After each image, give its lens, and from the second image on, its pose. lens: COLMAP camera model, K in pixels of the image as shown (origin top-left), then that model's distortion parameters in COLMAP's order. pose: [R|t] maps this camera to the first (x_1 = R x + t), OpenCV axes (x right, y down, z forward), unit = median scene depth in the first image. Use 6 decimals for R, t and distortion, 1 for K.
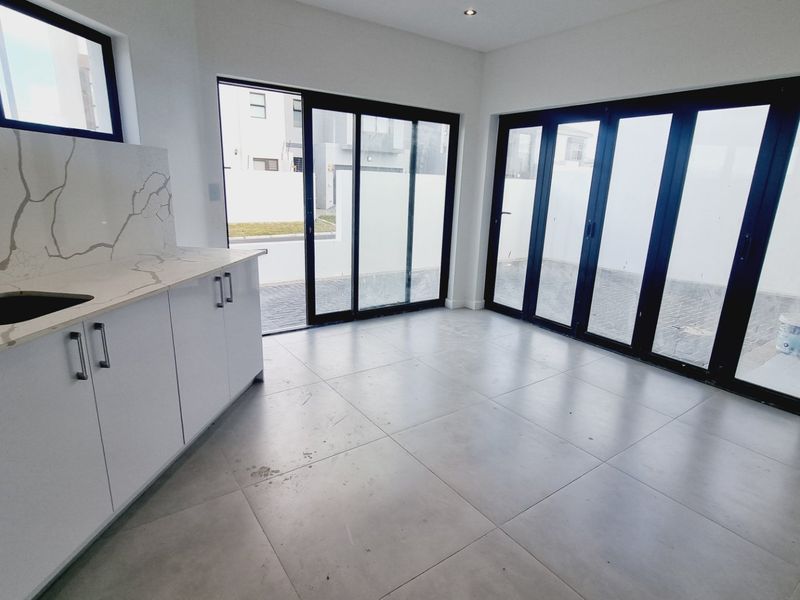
lens RADIAL K [[437.8, 0, 404.0], [0, 437.8, 306.1], [0, 0, 1]] dist [-0.005598, 0.000643]
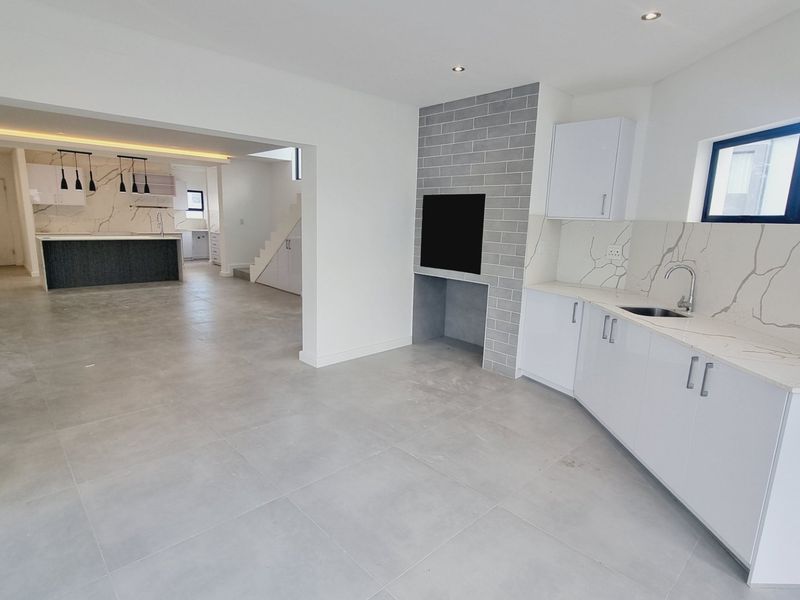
lens RADIAL K [[437.8, 0, 402.8], [0, 437.8, 300.7], [0, 0, 1]] dist [-0.005598, 0.000643]
pose [[-0.988664, -0.057151, -0.138843, 0.311326], [-0.113487, 0.889907, 0.441799, -0.475089], [0.098308, 0.452547, -0.886305, 1.579299]]
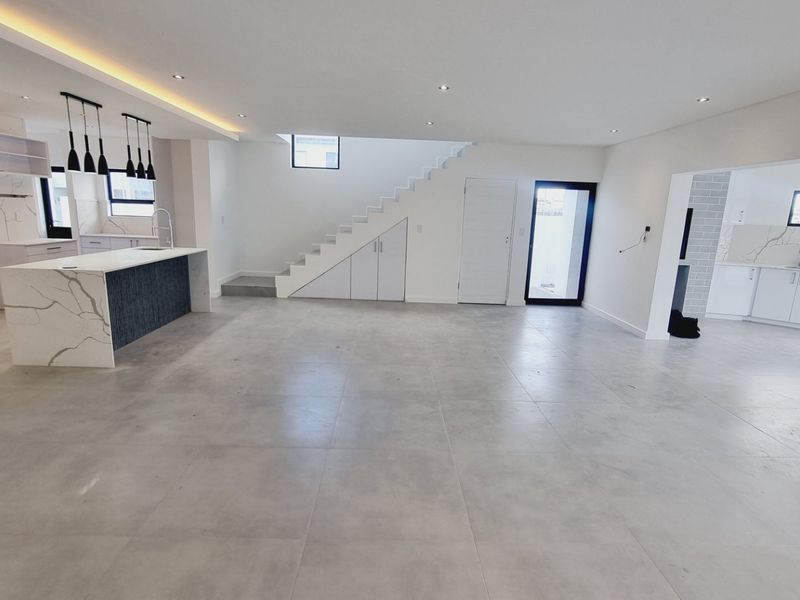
lens RADIAL K [[437.8, 0, 403.1], [0, 437.8, 299.6], [0, 0, 1]] dist [-0.005598, 0.000643]
pose [[-0.572337, 0.093808, -0.814635, 3.019605], [-0.289018, 0.906609, 0.307454, 0.060783], [0.767398, 0.411411, -0.491774, 0.124712]]
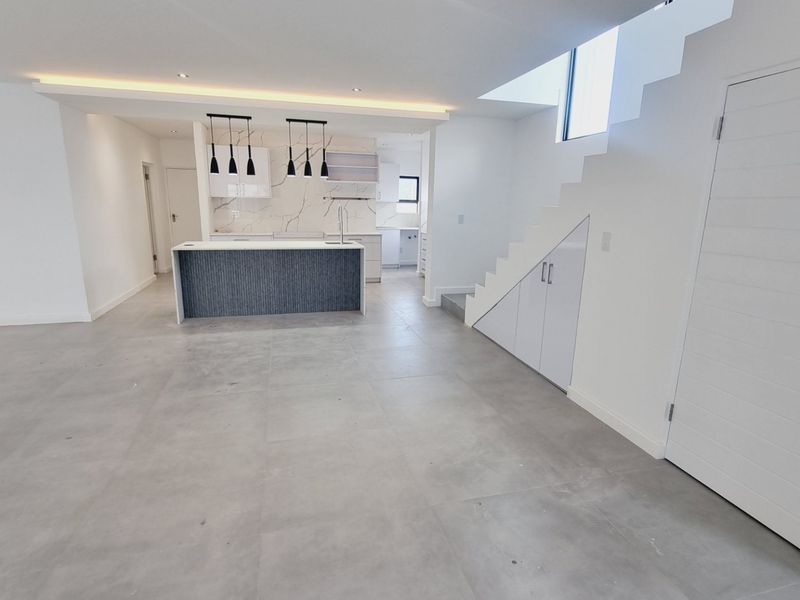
lens RADIAL K [[437.8, 0, 400.0], [0, 437.8, 300.3], [0, 0, 1]] dist [-0.005598, 0.000643]
pose [[-0.927600, -0.146352, 0.343714, 0.662947], [0.038400, 0.877839, 0.477414, 0.037068], [-0.371596, 0.456048, -0.808663, -0.141560]]
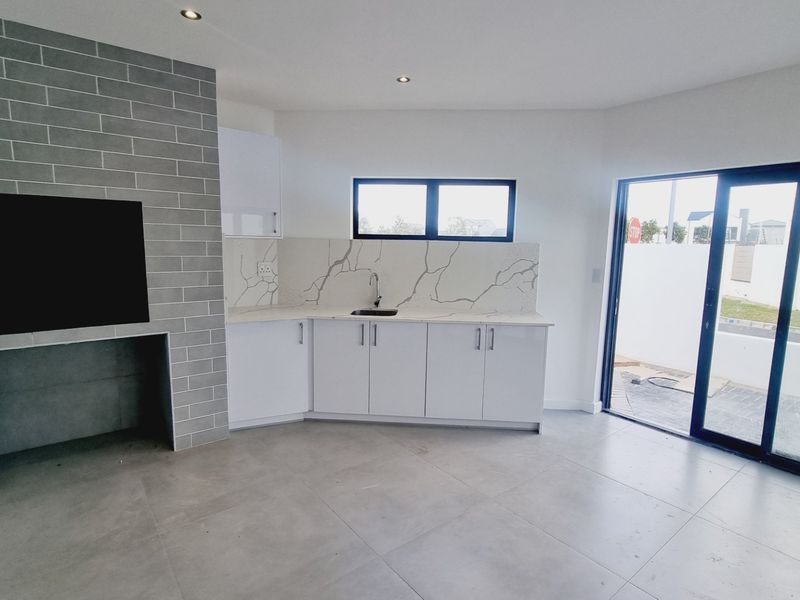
lens RADIAL K [[437.8, 0, 398.0], [0, 437.8, 303.4], [0, 0, 1]] dist [-0.005598, 0.000643]
pose [[0.027179, 0.091191, -0.995462, 0.939193], [-0.290074, 0.953701, 0.079445, -0.166383], [0.956618, 0.286599, 0.052373, 0.584841]]
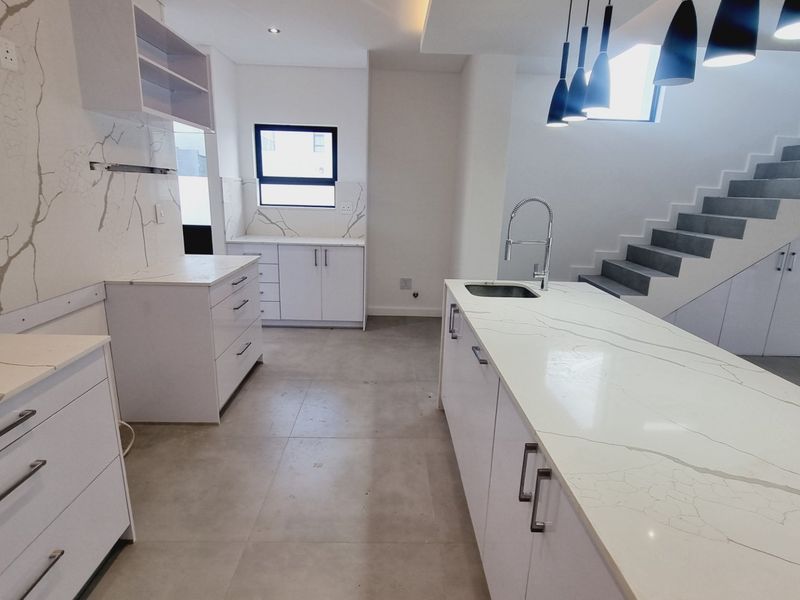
lens RADIAL K [[437.8, 0, 407.7], [0, 437.8, 296.2], [0, 0, 1]] dist [-0.005598, 0.000643]
pose [[-0.568712, 0.132581, -0.811781, 2.811982], [-0.282101, 0.895627, 0.343907, 0.638161], [0.772649, 0.424588, -0.471953, -1.824388]]
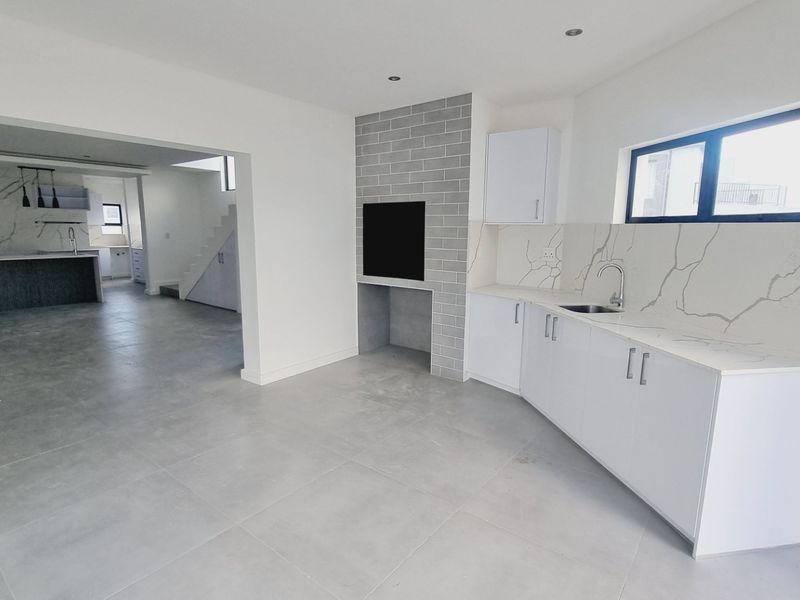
lens RADIAL K [[437.8, 0, 402.0], [0, 437.8, 301.0], [0, 0, 1]] dist [-0.005598, 0.000643]
pose [[-0.961504, -0.013705, -0.274449, 0.337013], [-0.128839, 0.904657, 0.406198, -0.463216], [0.242715, 0.425921, -0.871597, 1.564960]]
